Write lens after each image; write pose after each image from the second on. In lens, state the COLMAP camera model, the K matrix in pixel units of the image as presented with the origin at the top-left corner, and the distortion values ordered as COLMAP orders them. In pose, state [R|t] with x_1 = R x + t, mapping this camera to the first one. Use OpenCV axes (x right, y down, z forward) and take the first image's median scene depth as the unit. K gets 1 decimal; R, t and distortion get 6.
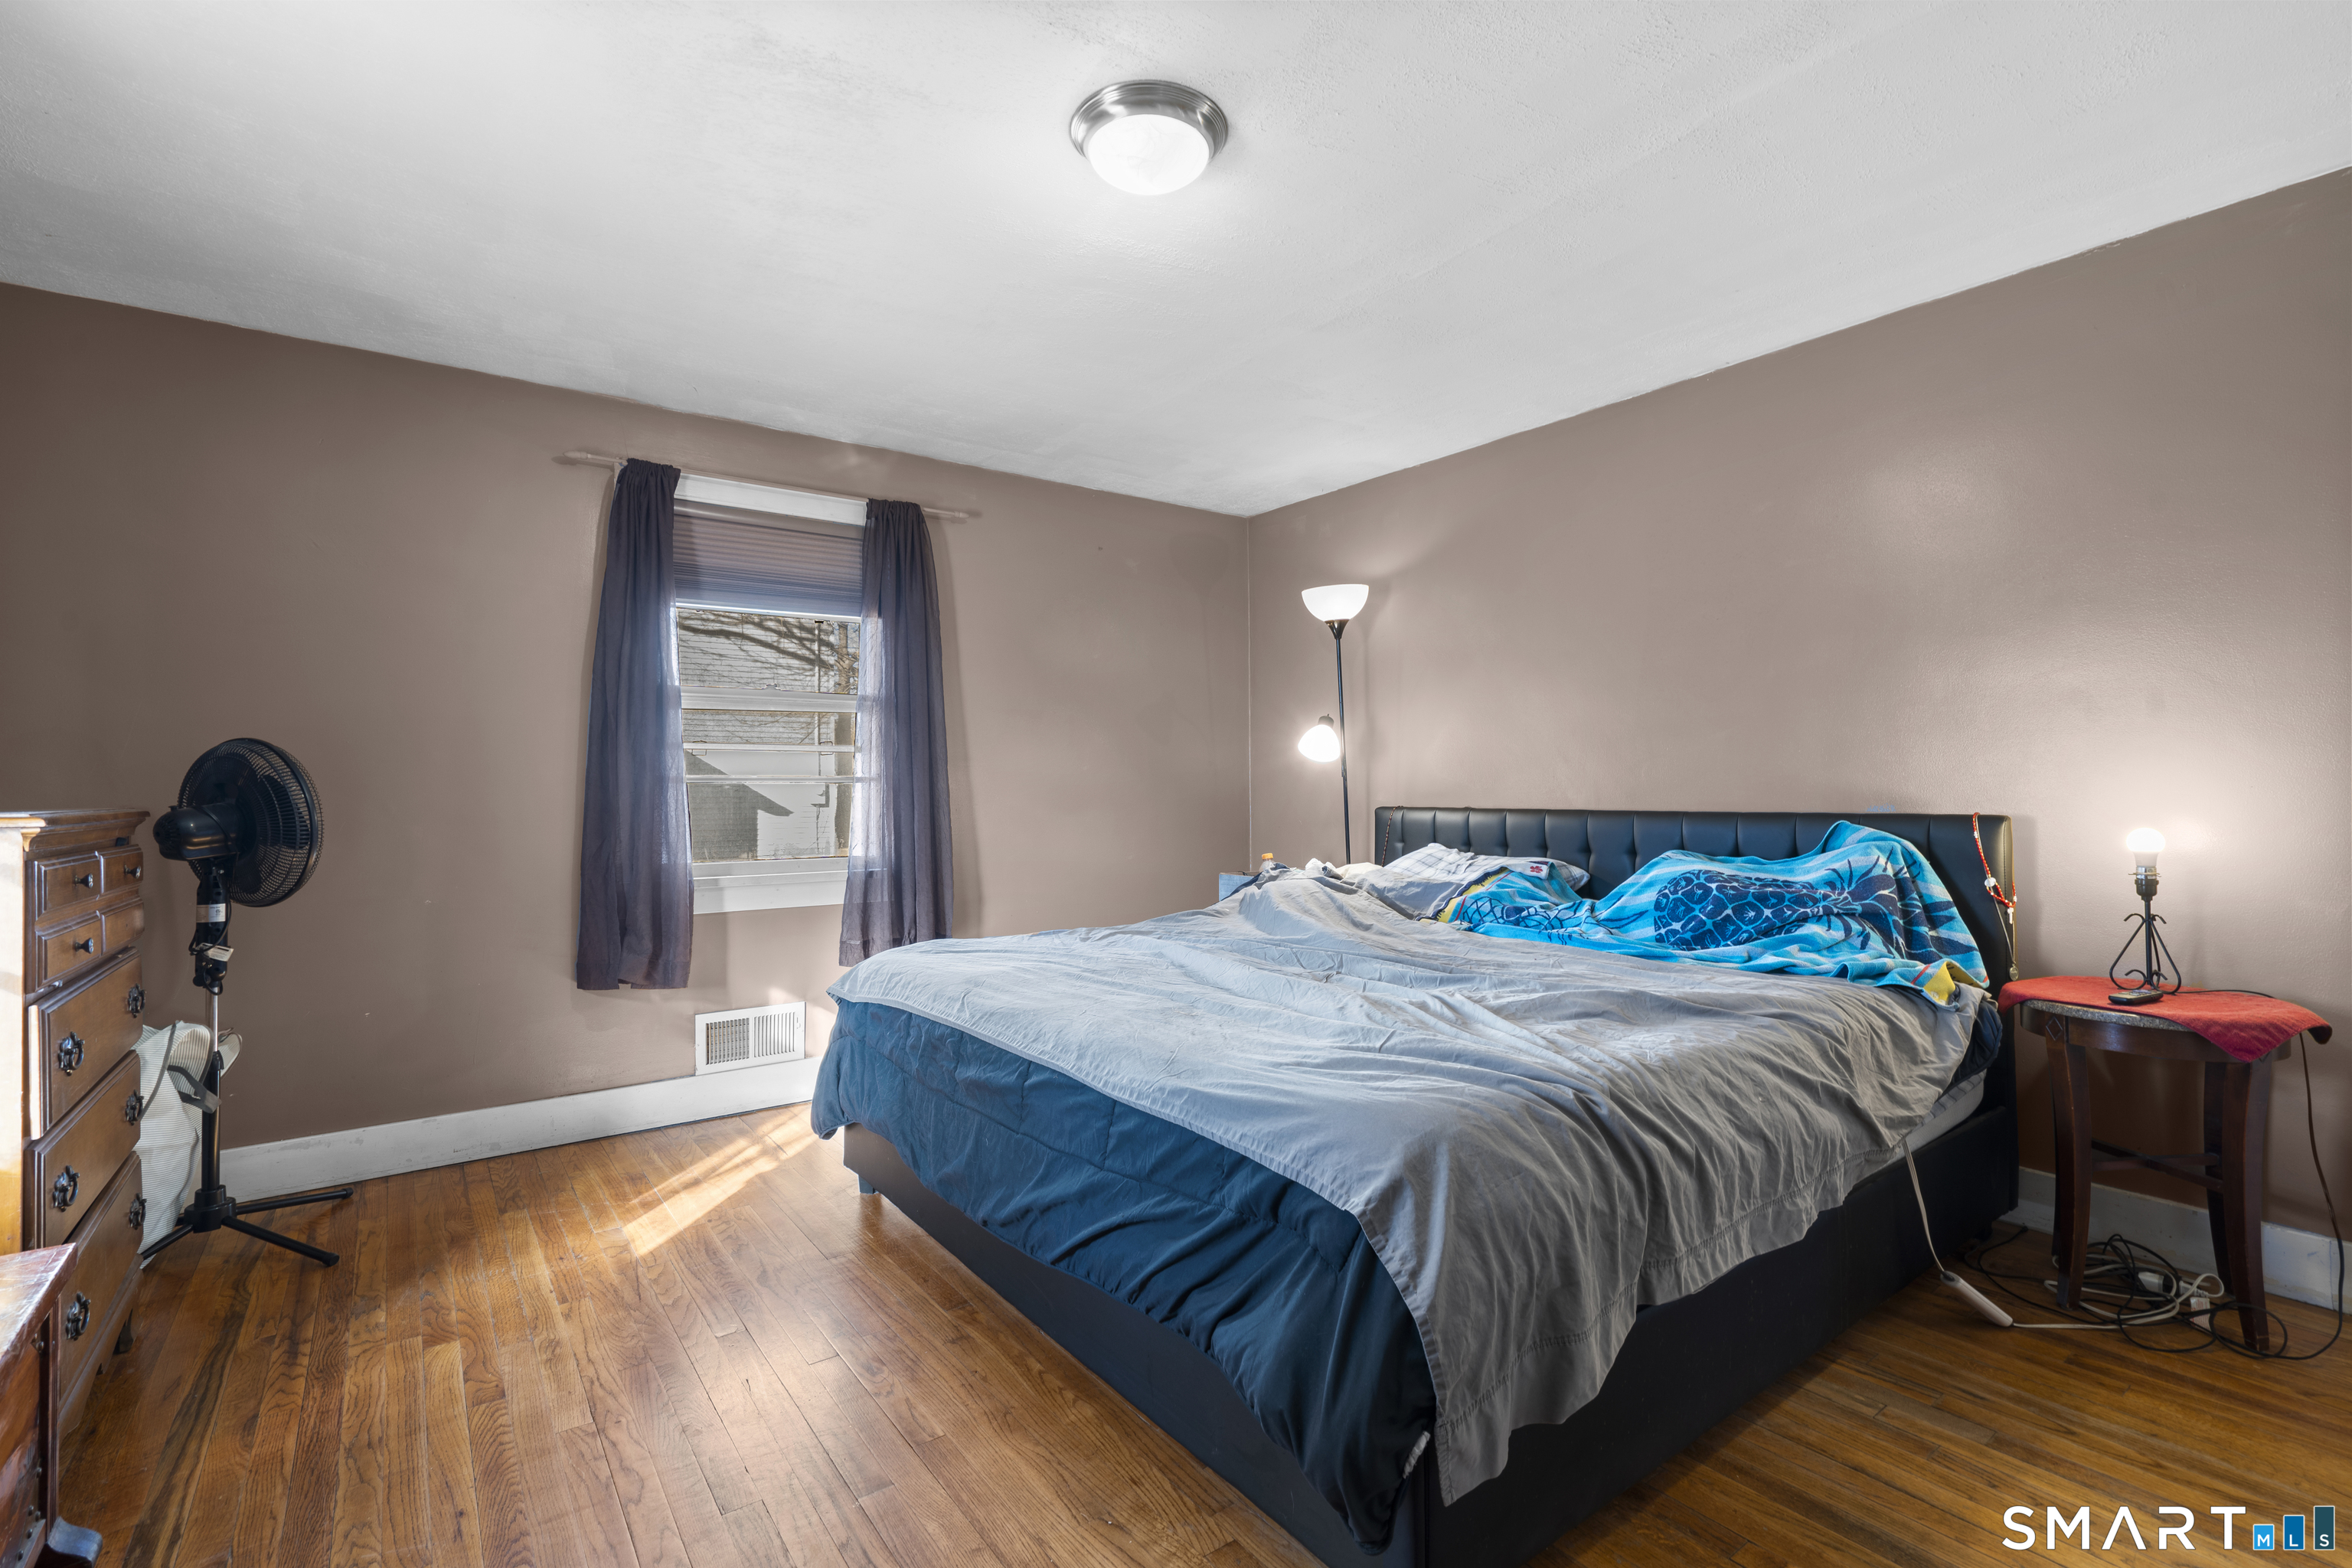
lens RADIAL K [[1066.2, 0, 1179.6], [0, 1066.2, 778.6], [0, 0, 1]] dist [-0.004331, 0.003924]
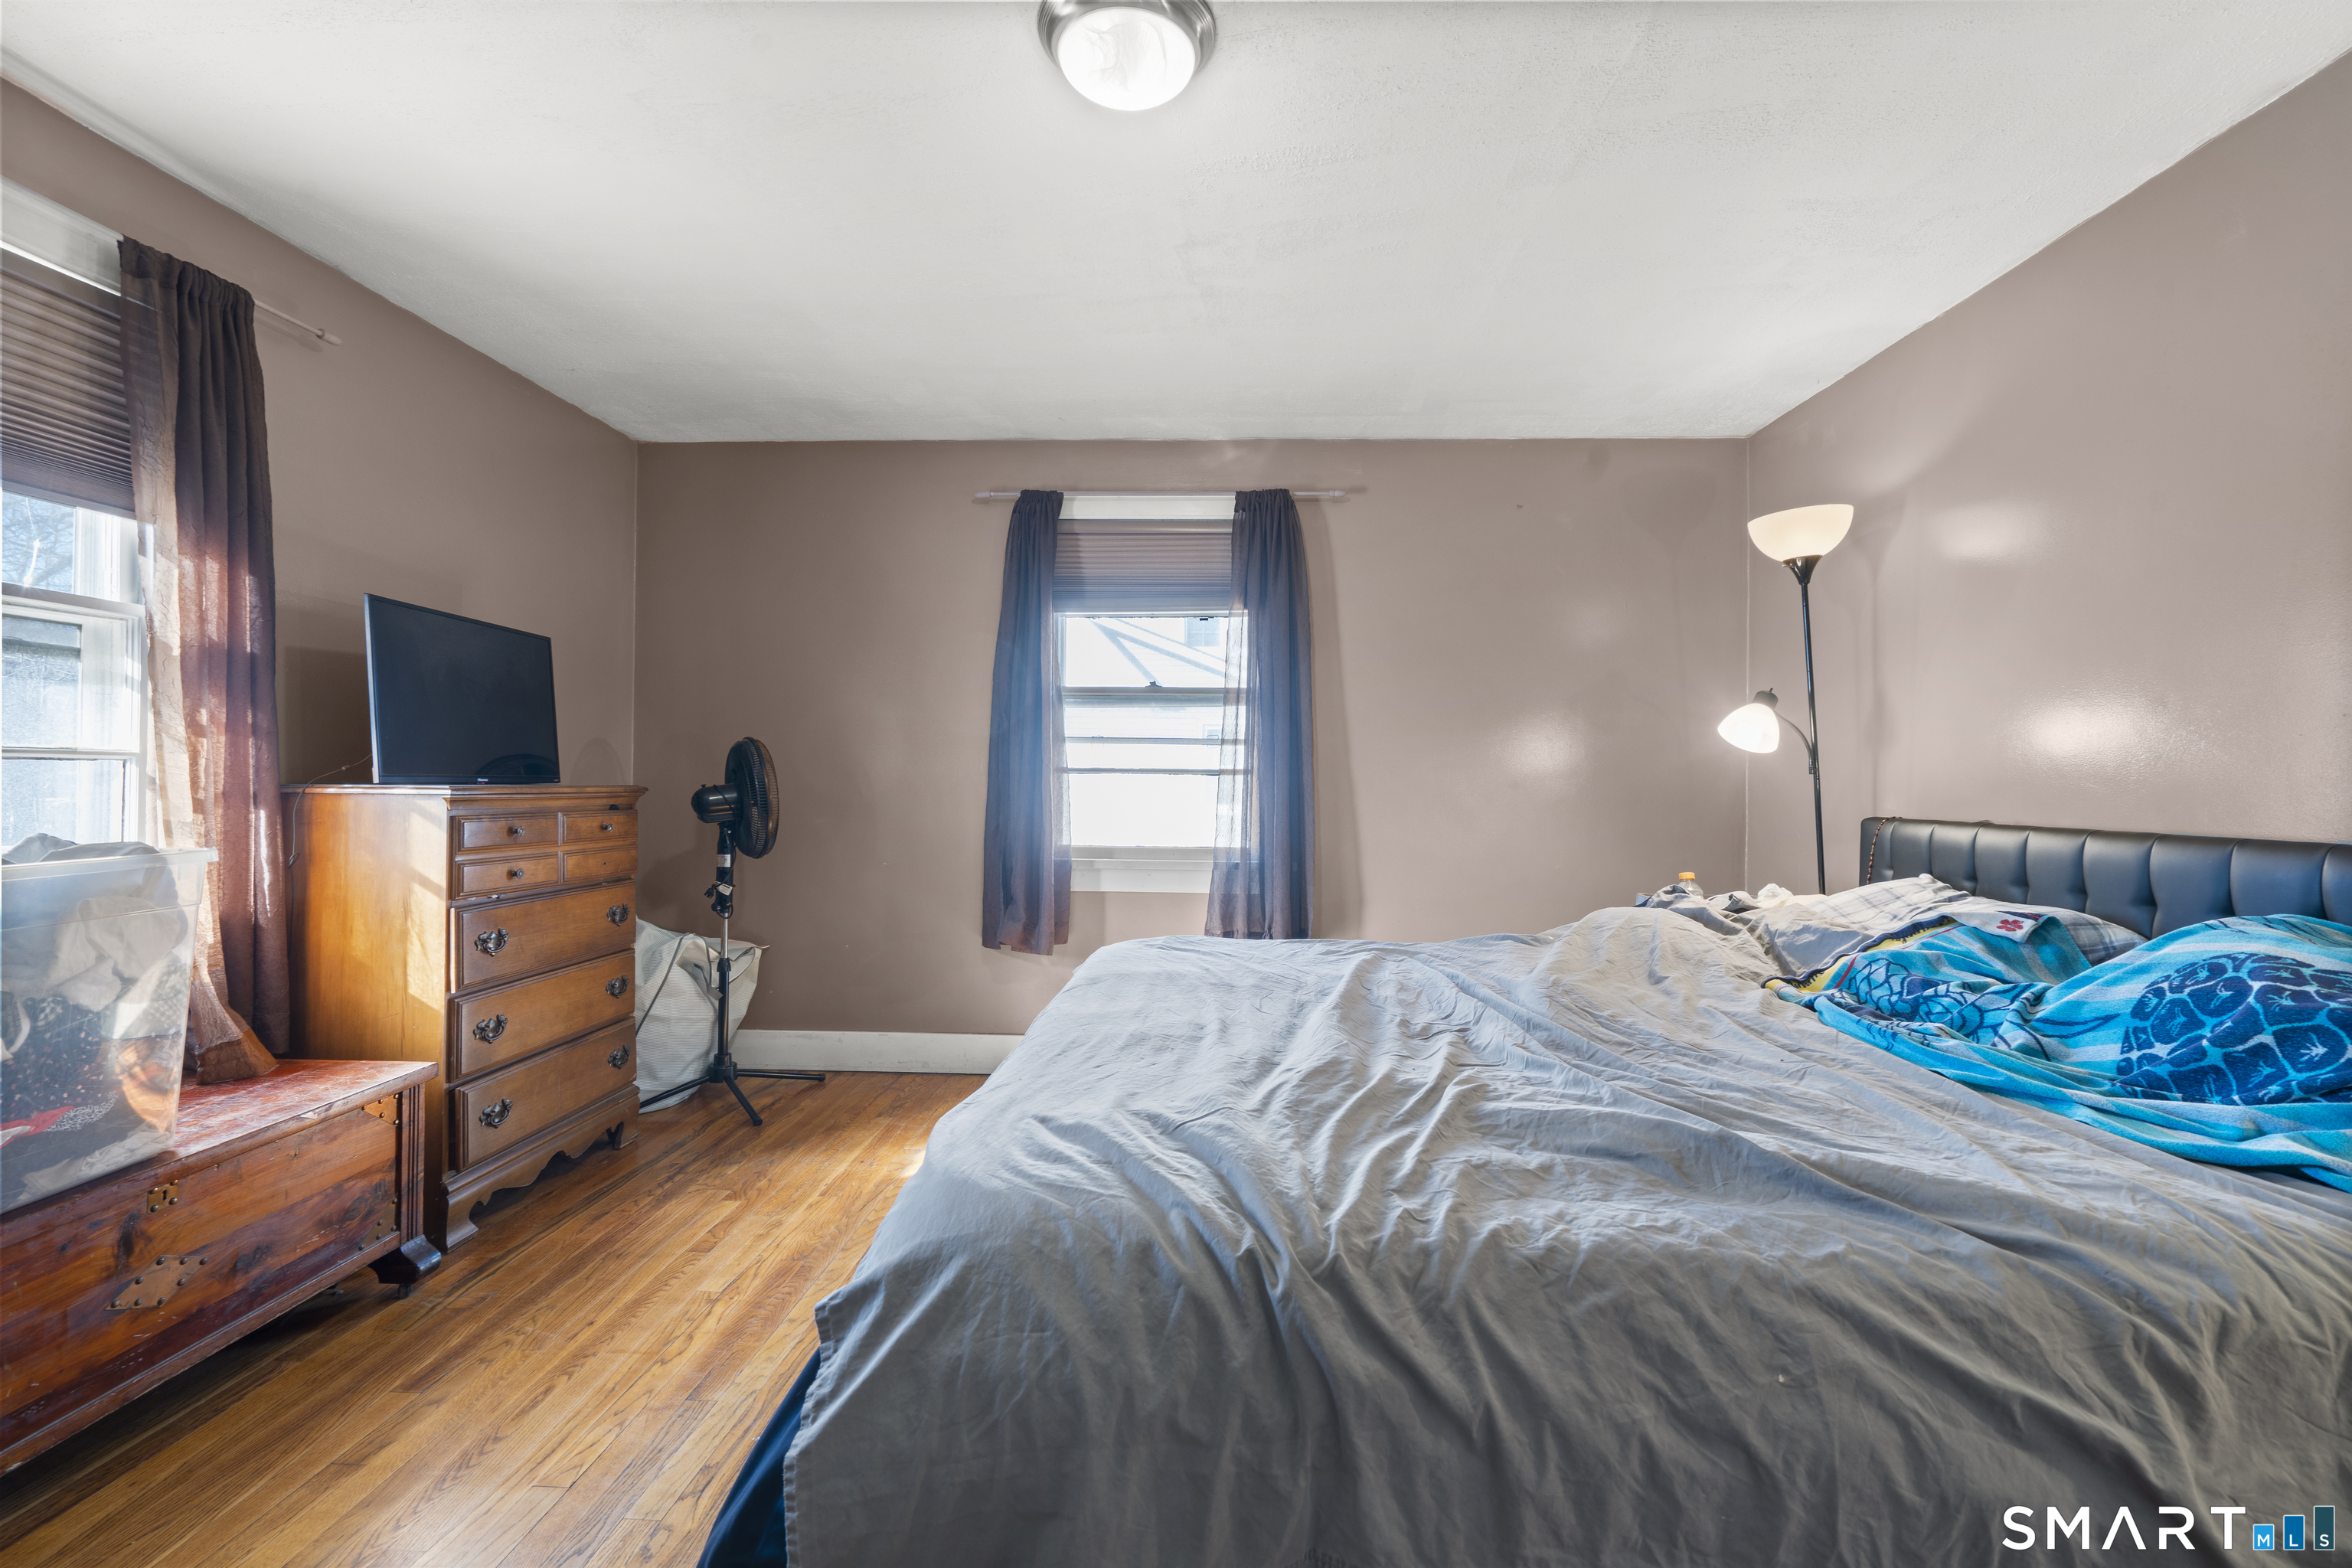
lens RADIAL K [[1066.2, 0, 1179.6], [0, 1066.2, 778.6], [0, 0, 1]] dist [-0.004331, 0.003924]
pose [[0.775941, 0.012813, -0.630675, 0.365944], [-0.009357, 0.999917, 0.008803, -0.000994], [0.630736, -0.000929, 0.775997, 0.224998]]
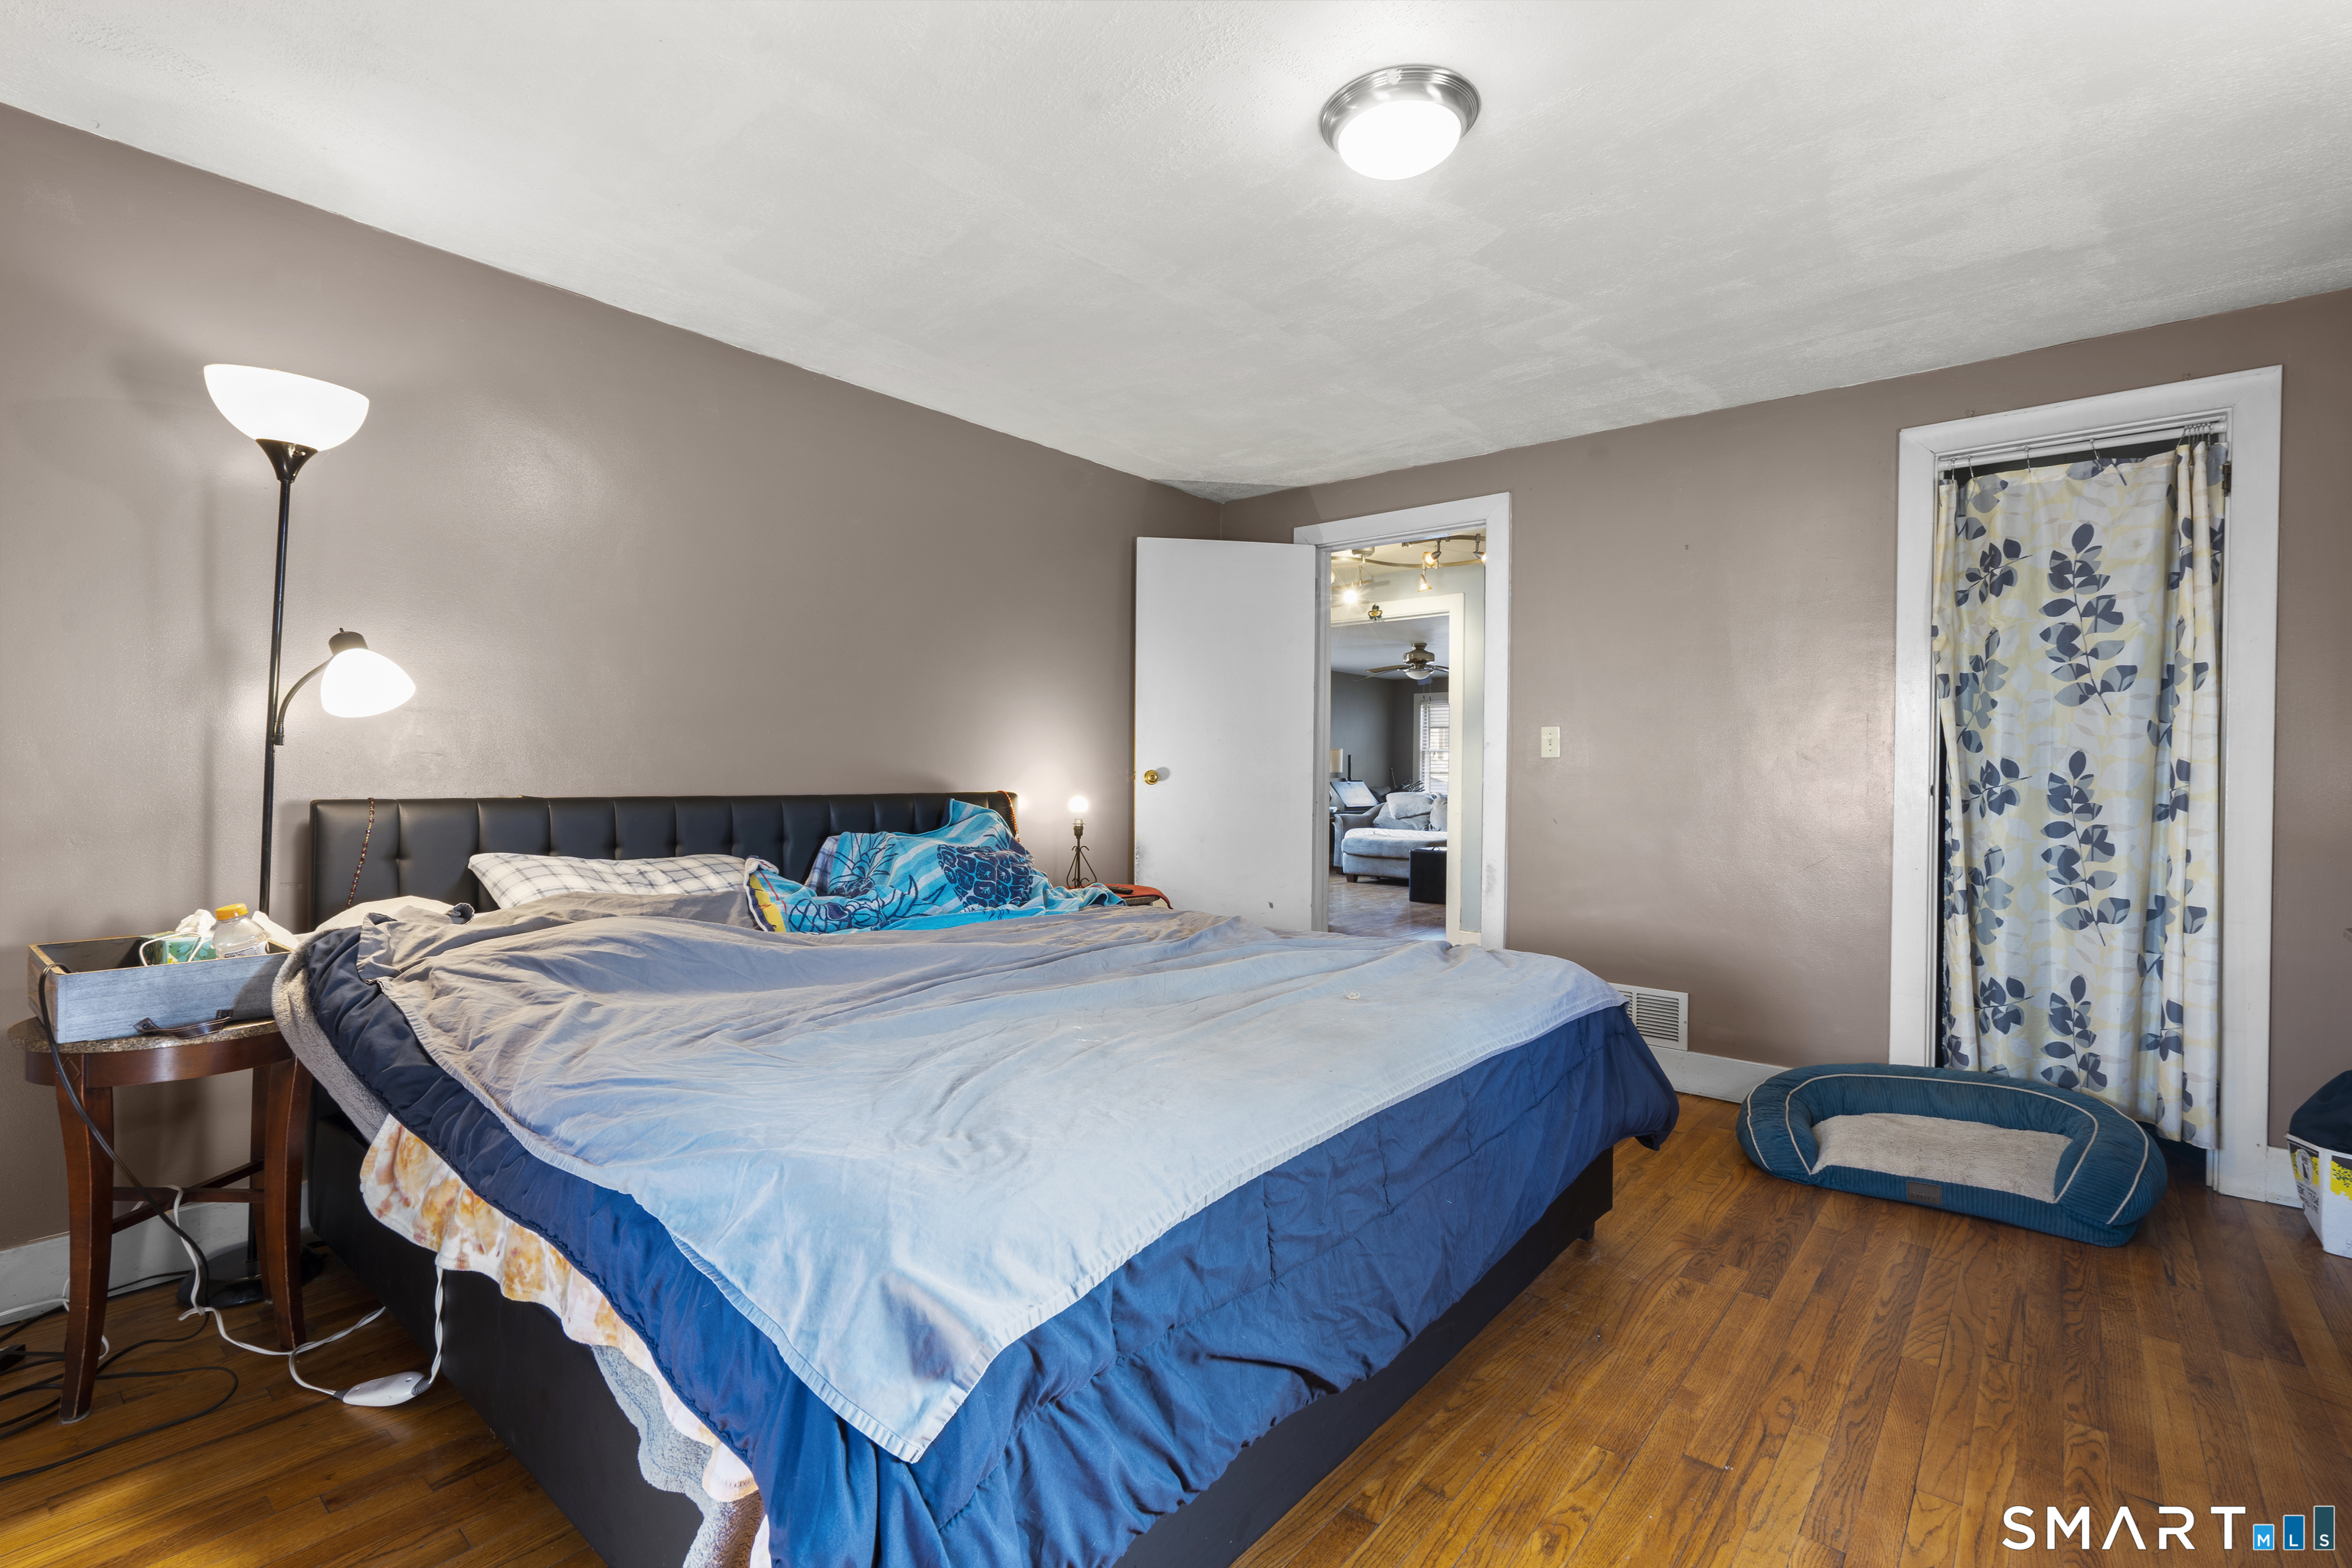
lens RADIAL K [[1066.2, 0, 1179.6], [0, 1066.2, 778.6], [0, 0, 1]] dist [-0.004331, 0.003924]
pose [[-0.254302, -0.002534, 0.967121, -0.608055], [-0.017329, 0.999848, -0.001937, 0.010936], [-0.966969, -0.017252, -0.254308, 0.929711]]
